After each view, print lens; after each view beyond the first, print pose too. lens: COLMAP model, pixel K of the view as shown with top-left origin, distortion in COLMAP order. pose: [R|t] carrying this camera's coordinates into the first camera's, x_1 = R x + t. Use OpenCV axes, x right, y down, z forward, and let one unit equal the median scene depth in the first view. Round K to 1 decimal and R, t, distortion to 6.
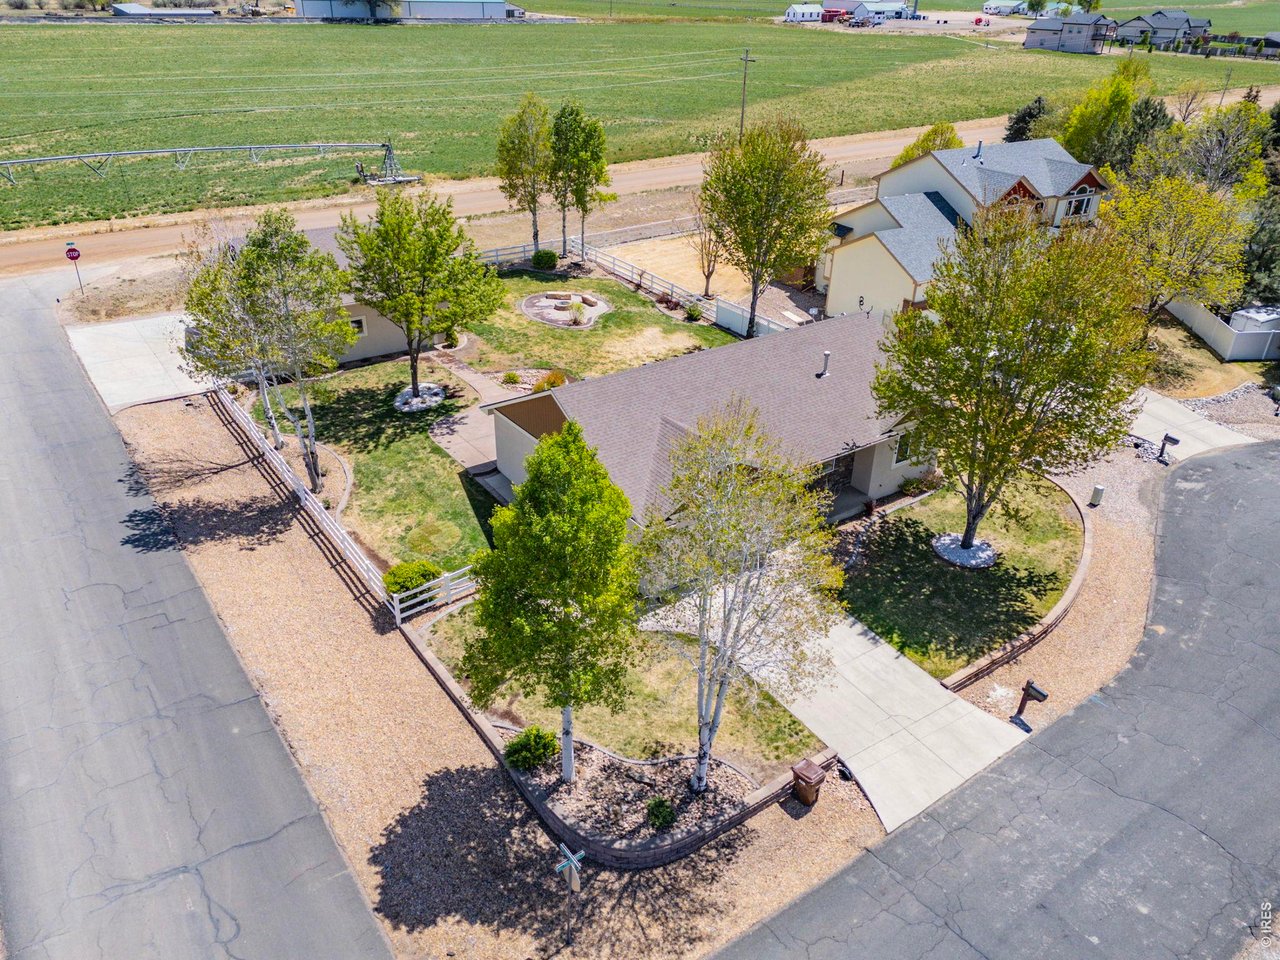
lens RADIAL K [[920.5, 0, 640.0], [0, 920.5, 480.0], [0, 0, 1]] dist [0.089791, -0.129993]
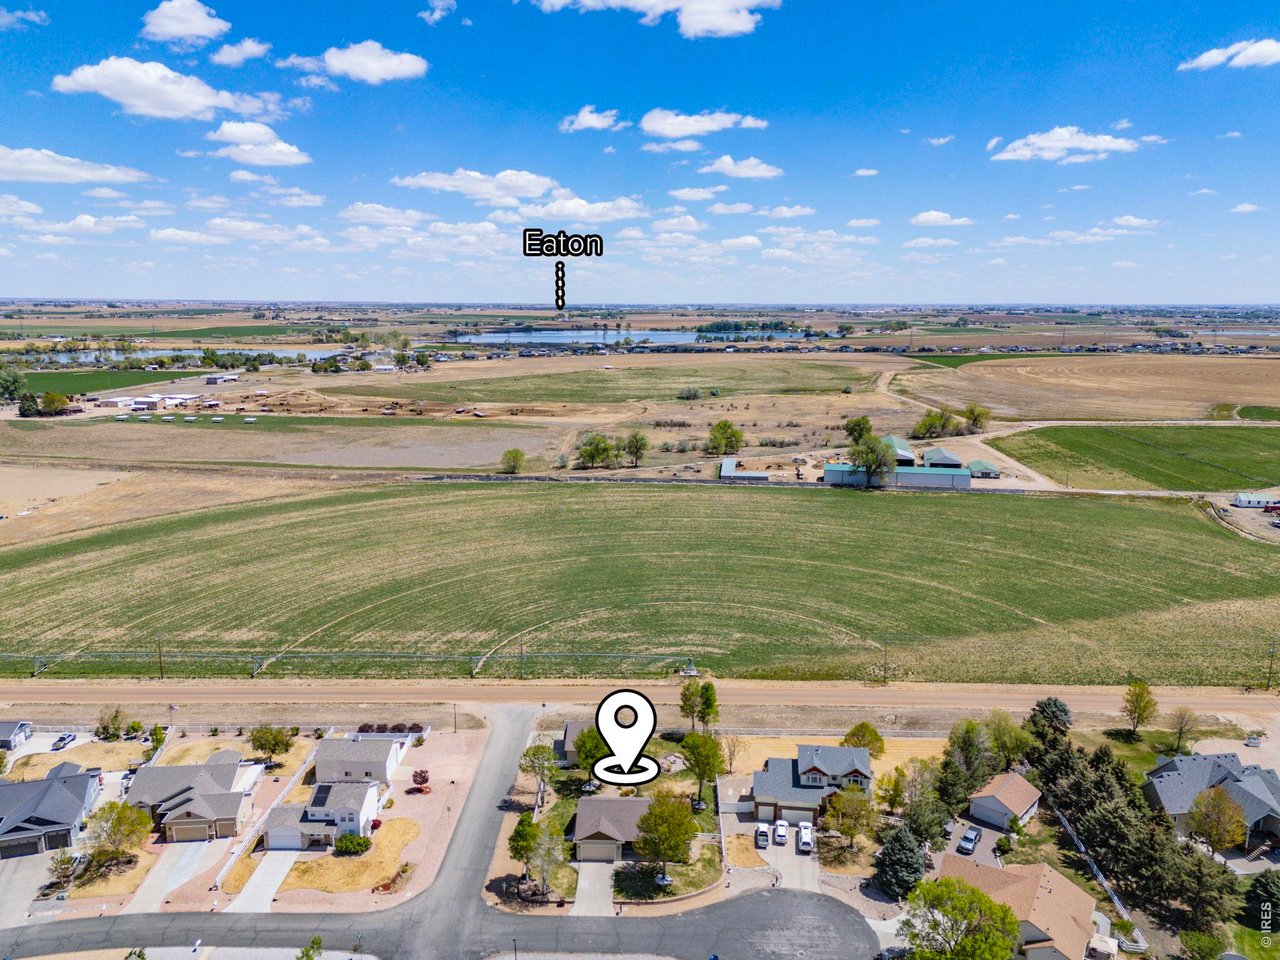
lens RADIAL K [[920.5, 0, 640.0], [0, 920.5, 480.0], [0, 0, 1]] dist [0.089791, -0.129993]
pose [[0.793800, 0.089641, -0.601536, 2.613434], [-0.277160, 0.933720, -0.226603, -0.594295], [0.541353, 0.346599, 0.766032, -2.645083]]
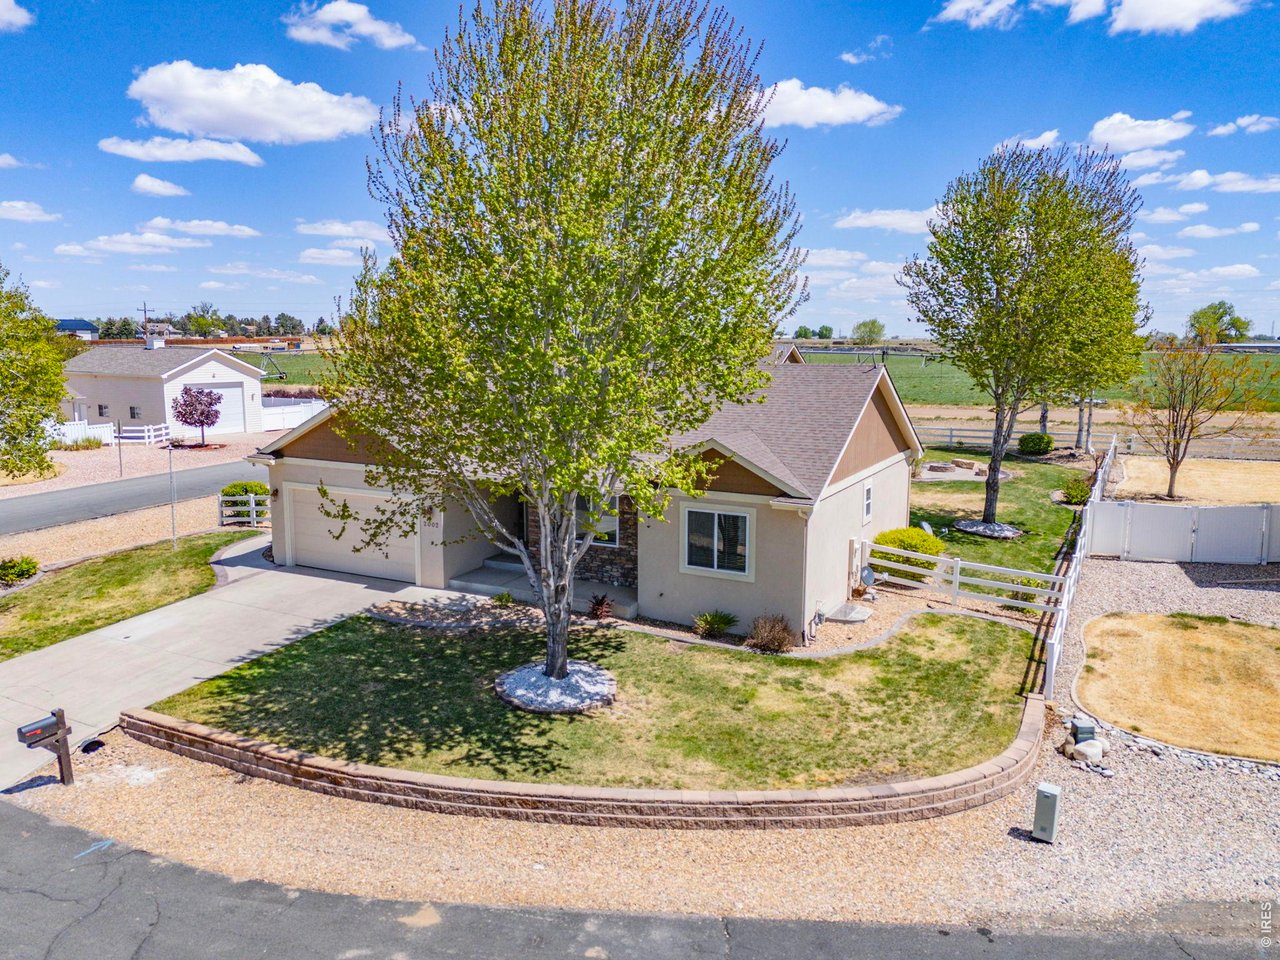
lens RADIAL K [[920.5, 0, 640.0], [0, 920.5, 480.0], [0, 0, 1]] dist [0.089791, -0.129993]
pose [[0.451931, 0.105603, -0.885780, 0.925212], [-0.432428, 0.894434, -0.113993, 0.015100], [0.780234, 0.434553, 0.449889, 0.860721]]
